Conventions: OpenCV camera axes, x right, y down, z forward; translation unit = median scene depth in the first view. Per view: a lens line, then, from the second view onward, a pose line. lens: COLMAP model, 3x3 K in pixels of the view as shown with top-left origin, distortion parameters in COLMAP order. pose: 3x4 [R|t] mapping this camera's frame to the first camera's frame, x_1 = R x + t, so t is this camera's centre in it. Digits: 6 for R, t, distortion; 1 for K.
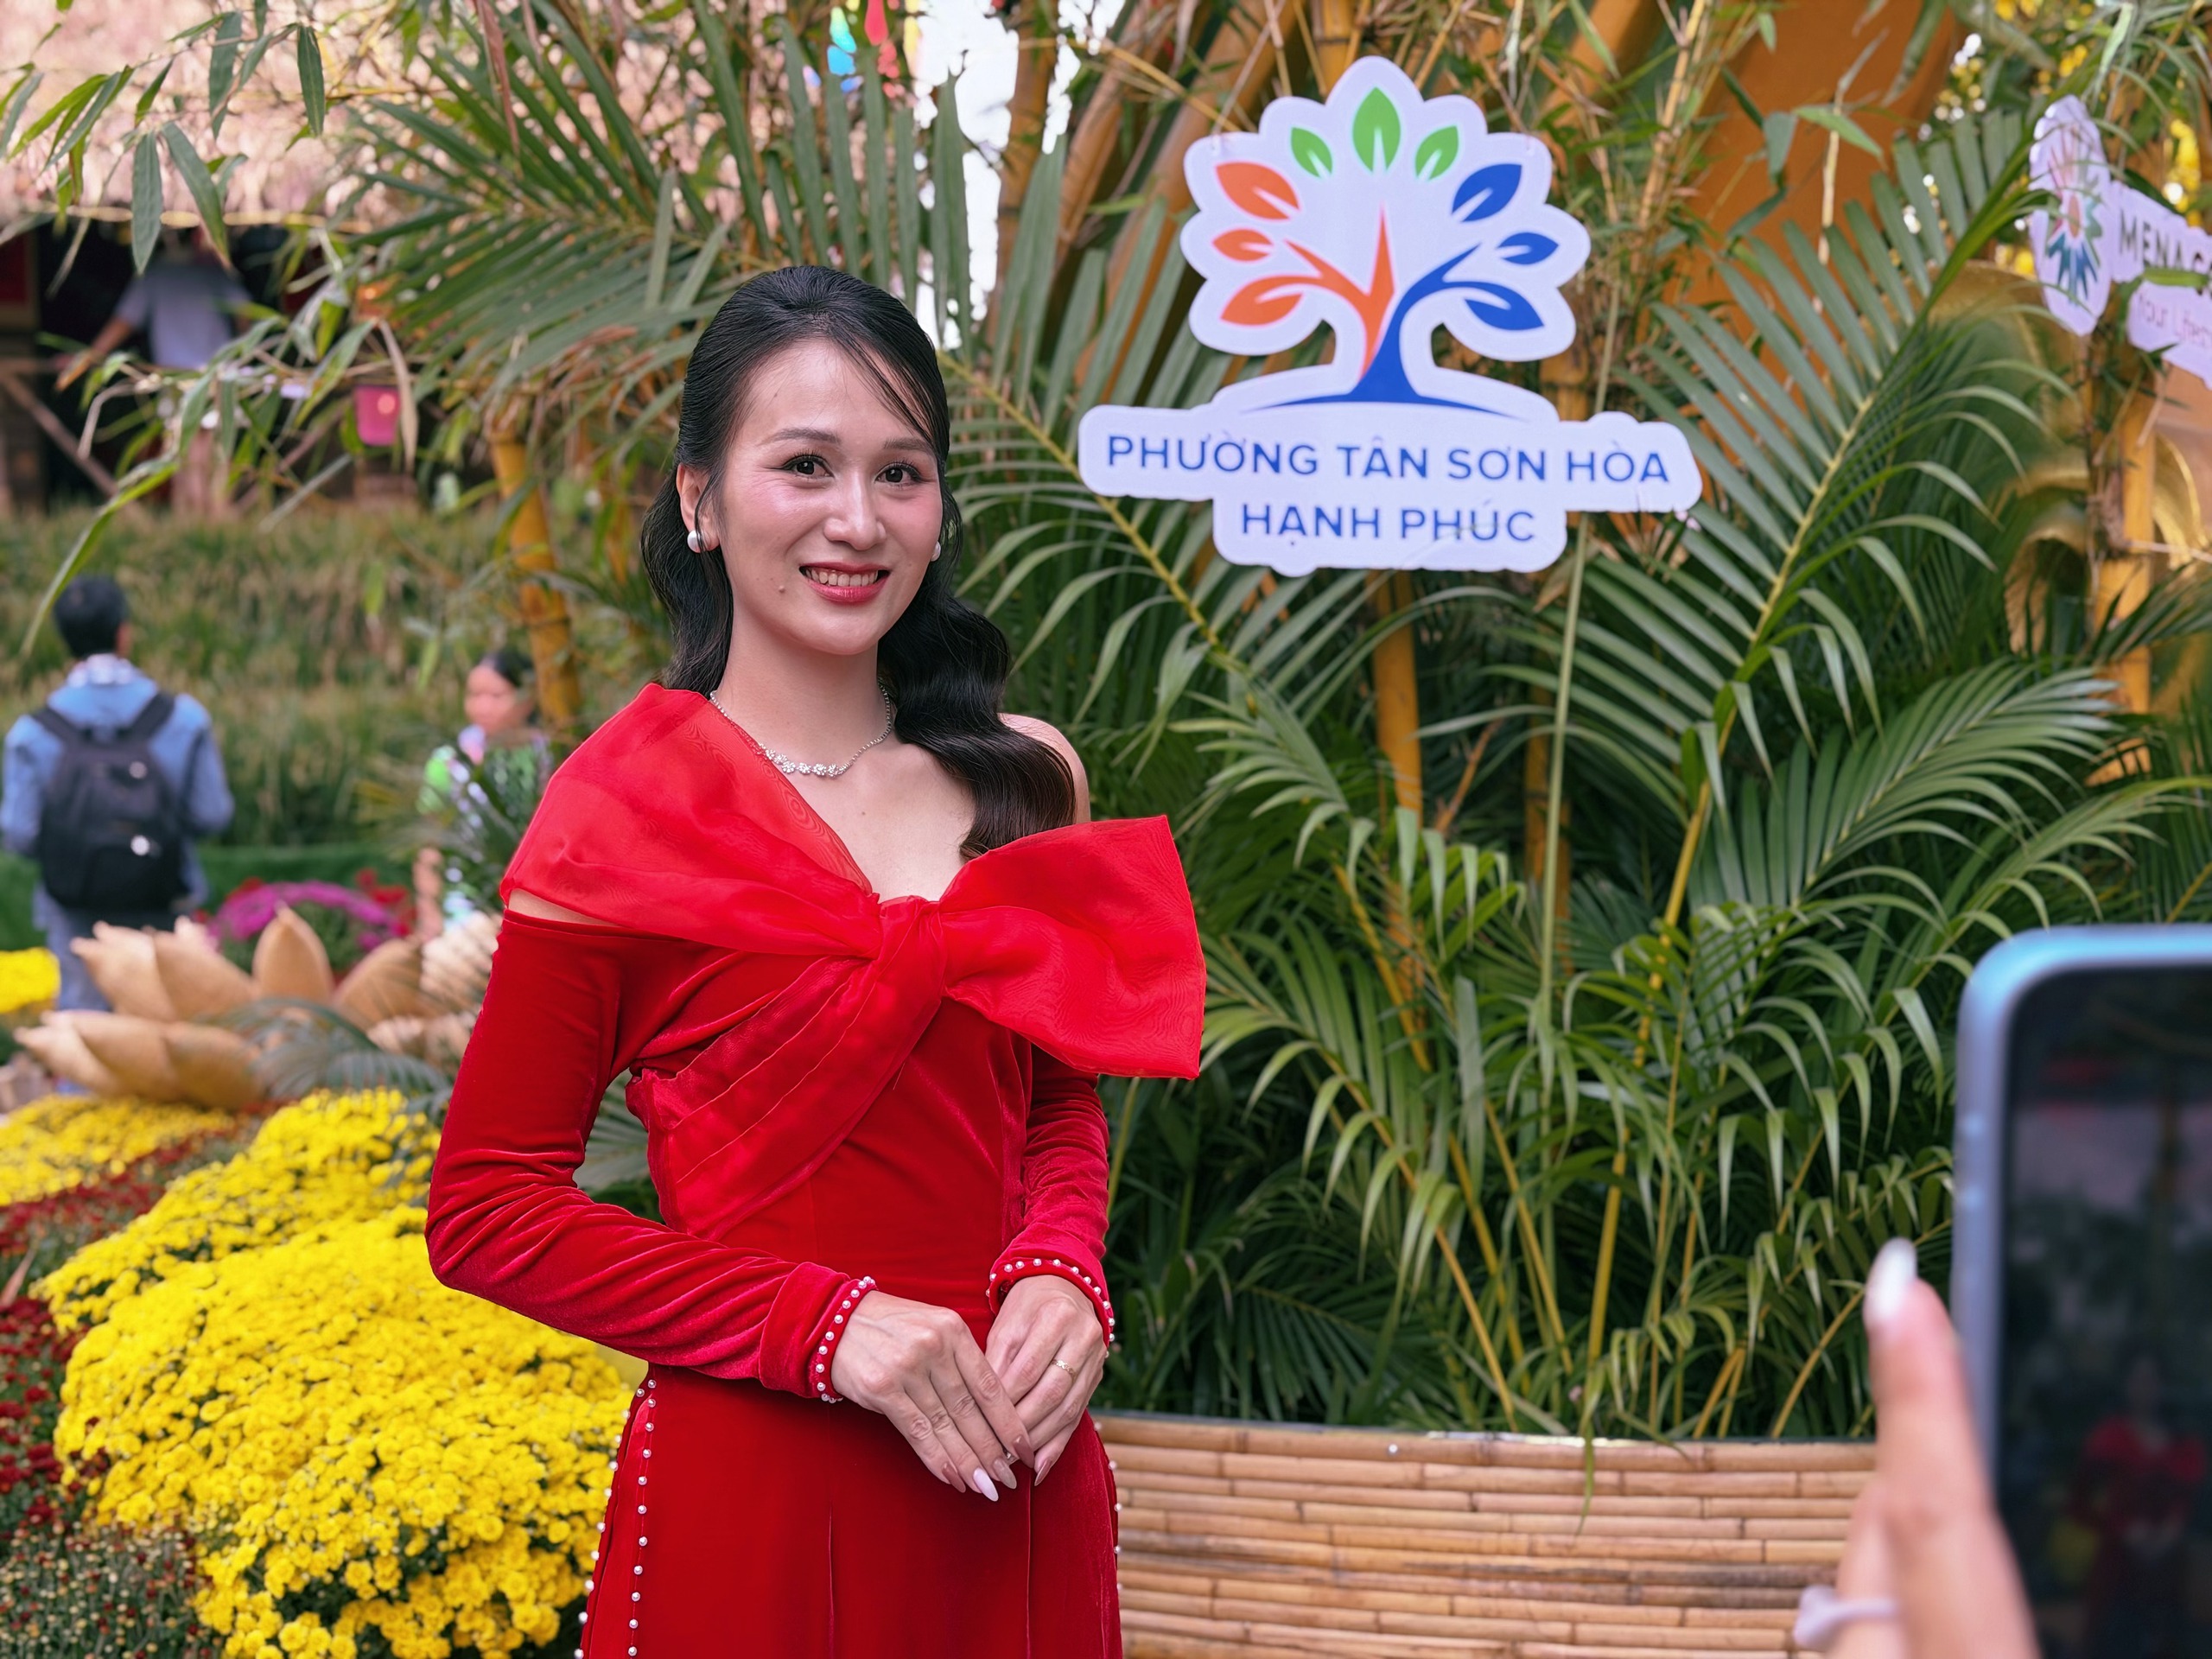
lens RADIAL K [[3105.0, 0, 1106.0], [0, 3105.0, 829.5], [0, 0, 1]] dist [0.204050, -0.005280]
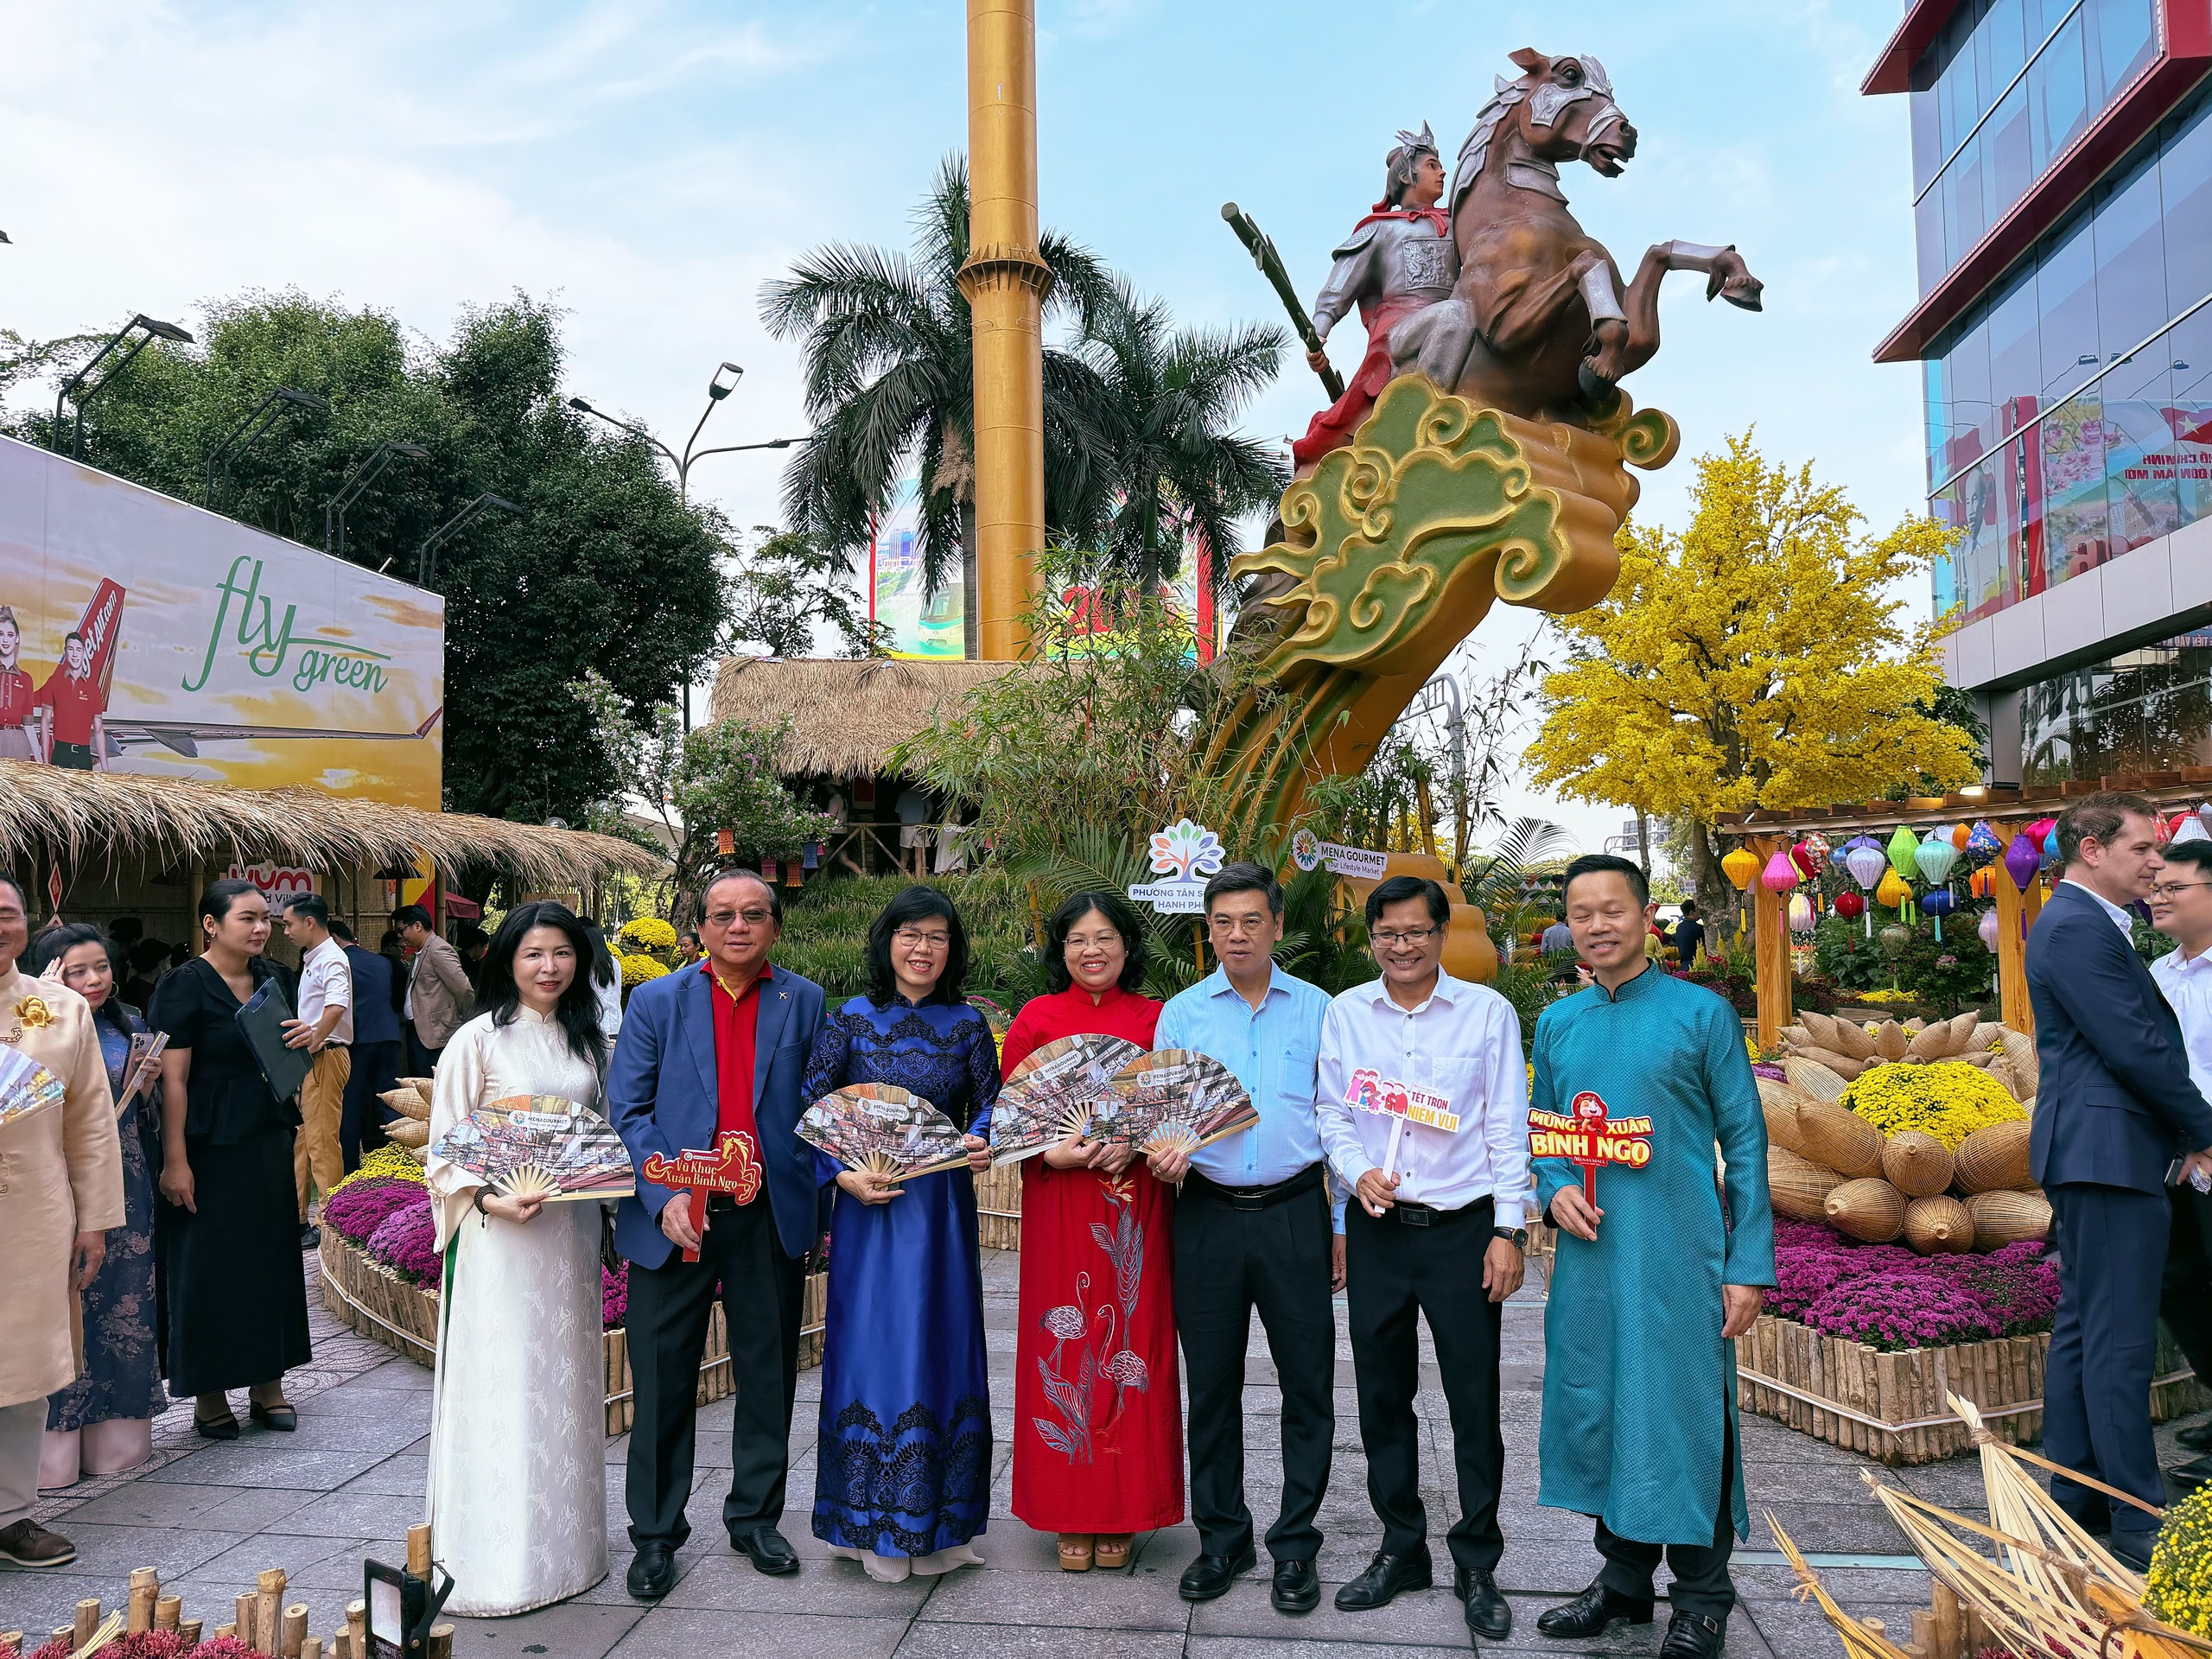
lens RADIAL K [[1594.9, 0, 1095.6], [0, 1594.9, 841.2], [0, 0, 1]] dist [0.168540, -0.329481]
pose [[0.986342, -0.014202, -0.164095, 0.385098], [-0.002391, 0.994936, -0.100478, 0.068163], [0.164691, 0.099498, 0.981314, -1.713549]]
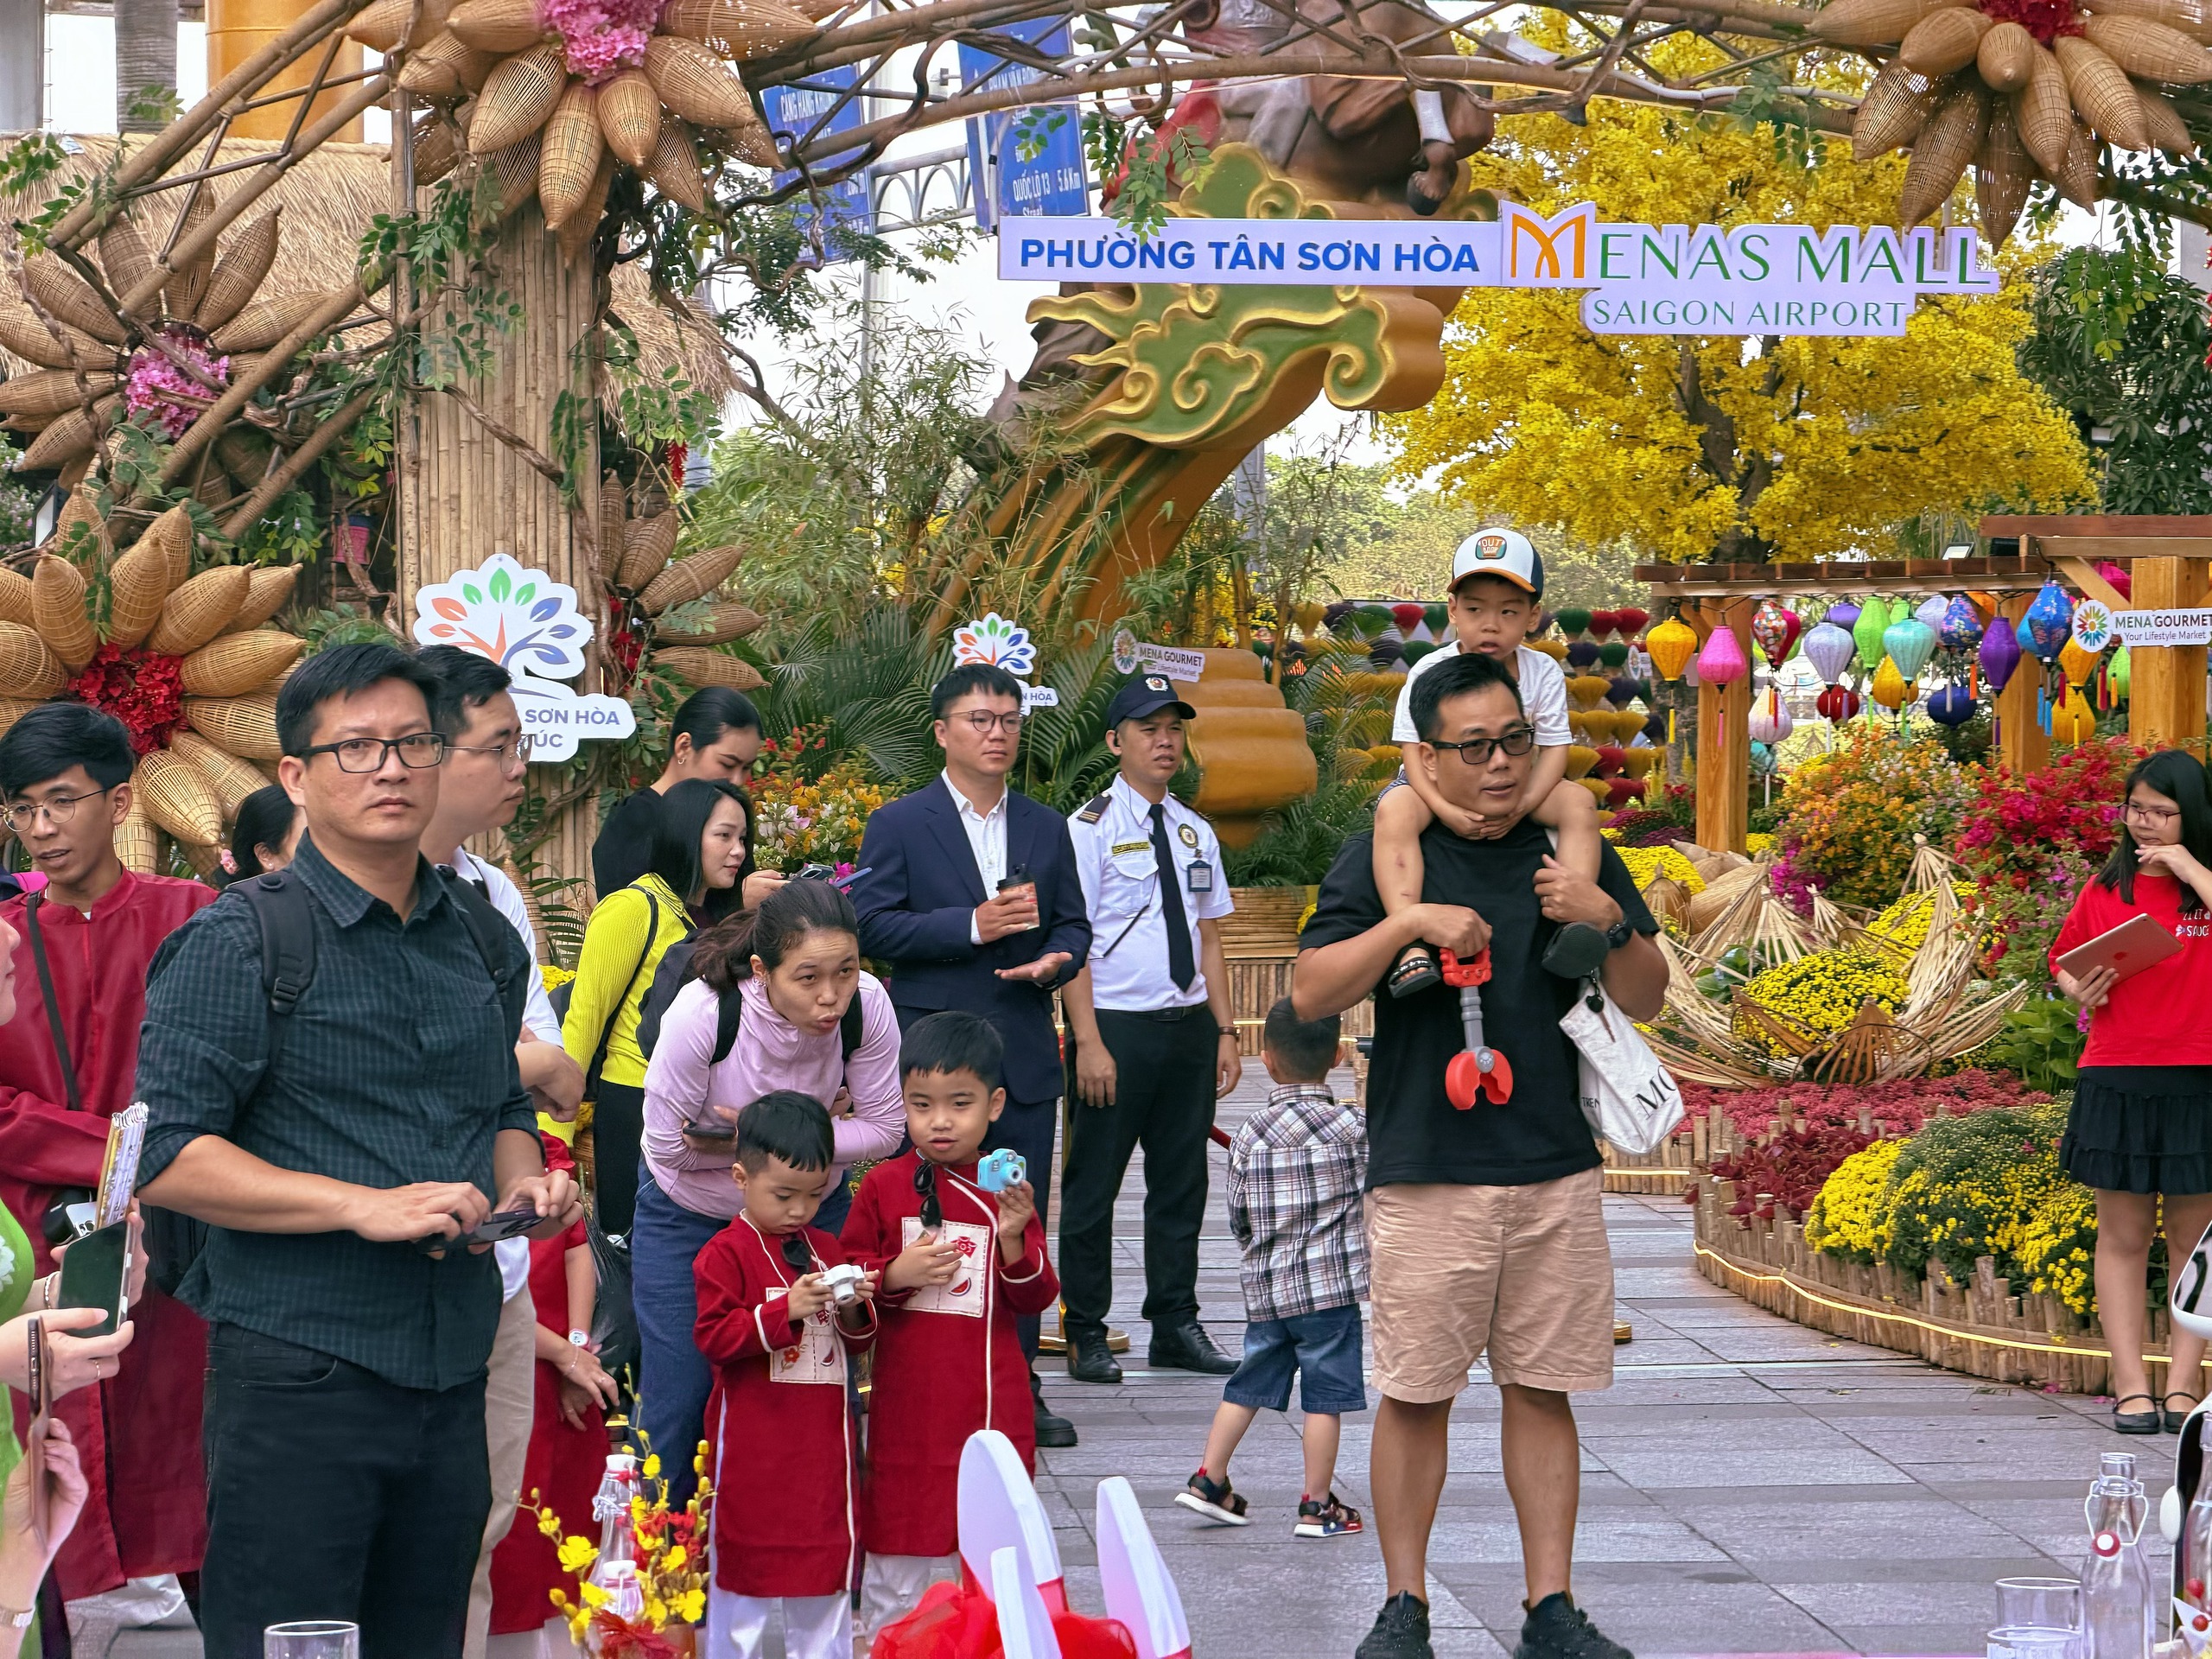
lens RADIAL K [[6340.6, 0, 1106.0], [0, 6340.6, 829.5], [0, 0, 1]] dist [0.070708, 0.346017]
pose [[0.999052, 0.008444, 0.042695, -0.157803], [-0.007210, 0.999554, -0.028975, 0.379642], [-0.042920, 0.028640, 0.998668, -8.931866]]
